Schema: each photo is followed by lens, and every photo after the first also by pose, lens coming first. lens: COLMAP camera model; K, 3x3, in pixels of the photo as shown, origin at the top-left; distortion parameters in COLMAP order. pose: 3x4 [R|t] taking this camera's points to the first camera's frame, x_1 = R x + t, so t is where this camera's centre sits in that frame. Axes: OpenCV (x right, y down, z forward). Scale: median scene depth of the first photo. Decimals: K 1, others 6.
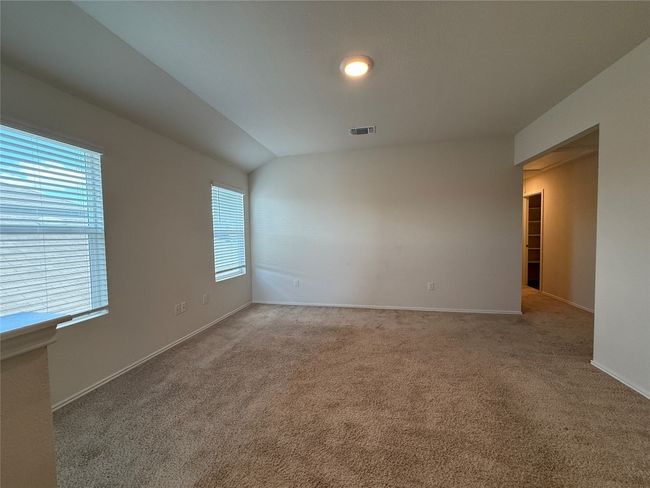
lens RADIAL K [[259.0, 0, 323.8], [0, 259.0, 244.2], [0, 0, 1]] dist [-0.001028, -0.000102]
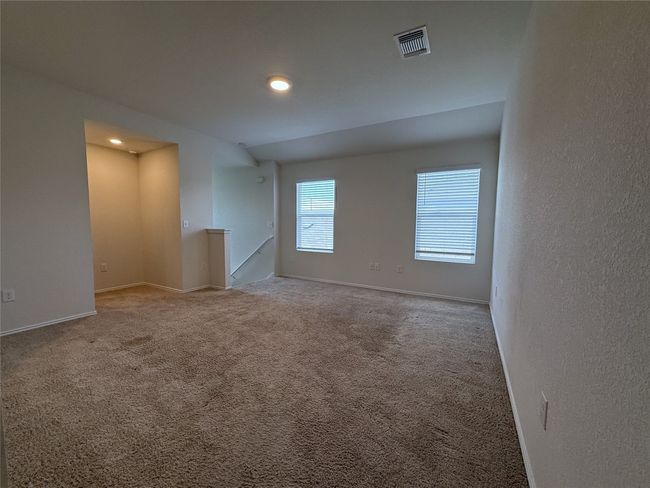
lens RADIAL K [[259.0, 0, 323.8], [0, 259.0, 244.2], [0, 0, 1]] dist [-0.001028, -0.000102]
pose [[-0.295709, 0.069412, -0.952753, 1.283761], [-0.050963, 0.994790, 0.088292, 0.003562], [0.953918, 0.074664, -0.290631, 1.560998]]
